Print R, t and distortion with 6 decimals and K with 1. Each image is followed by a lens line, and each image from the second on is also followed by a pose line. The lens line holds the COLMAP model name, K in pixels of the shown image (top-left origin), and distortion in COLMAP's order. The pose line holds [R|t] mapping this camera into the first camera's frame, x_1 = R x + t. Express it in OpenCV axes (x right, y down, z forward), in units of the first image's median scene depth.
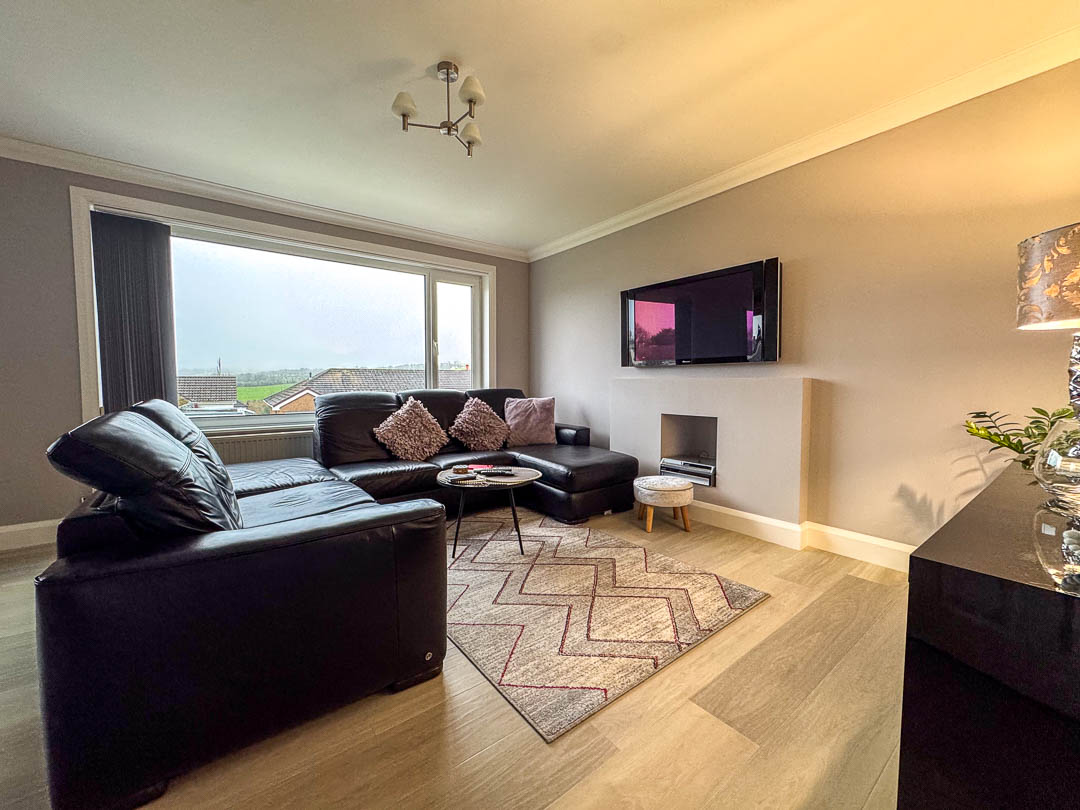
lens RADIAL K [[438.7, 0, 540.0], [0, 438.7, 405.0], [0, 0, 1]] dist [-0.001418, -0.000066]
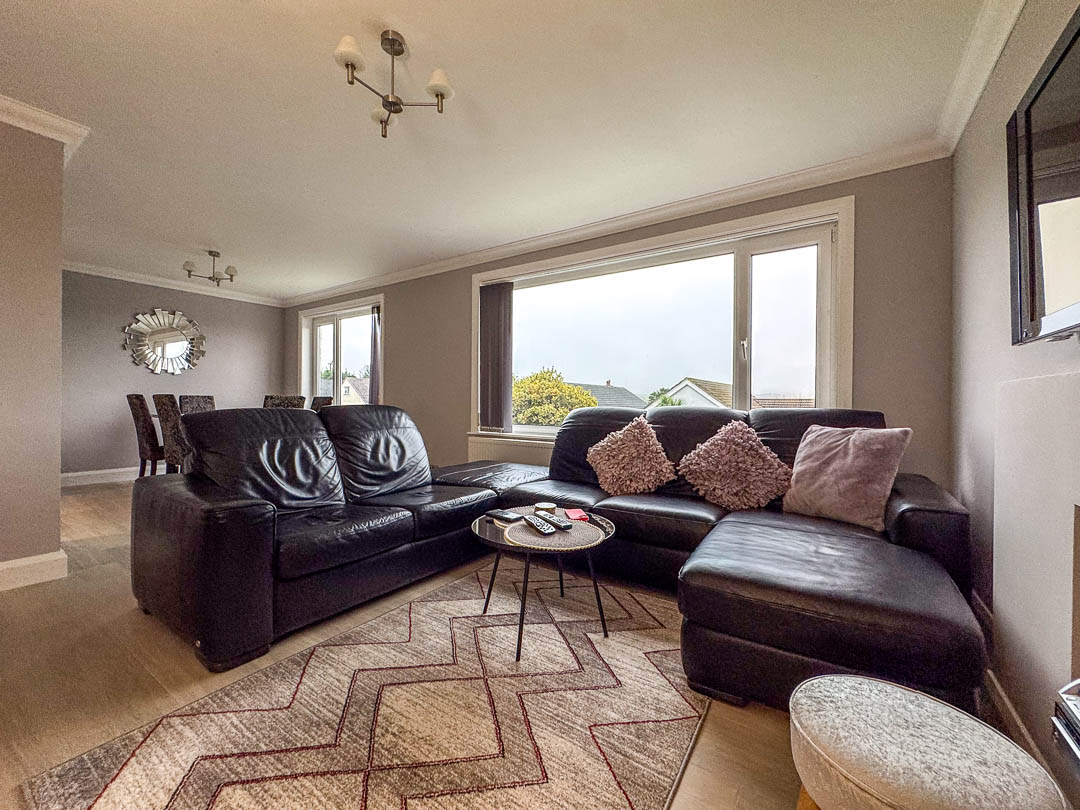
lens RADIAL K [[438.7, 0, 540.0], [0, 438.7, 405.0], [0, 0, 1]] dist [-0.001418, -0.000066]
pose [[0.308507, 0.012234, -0.951143, 0.465682], [-0.059382, 0.998215, -0.006421, -0.023004], [0.949367, 0.058462, 0.308682, 0.659892]]
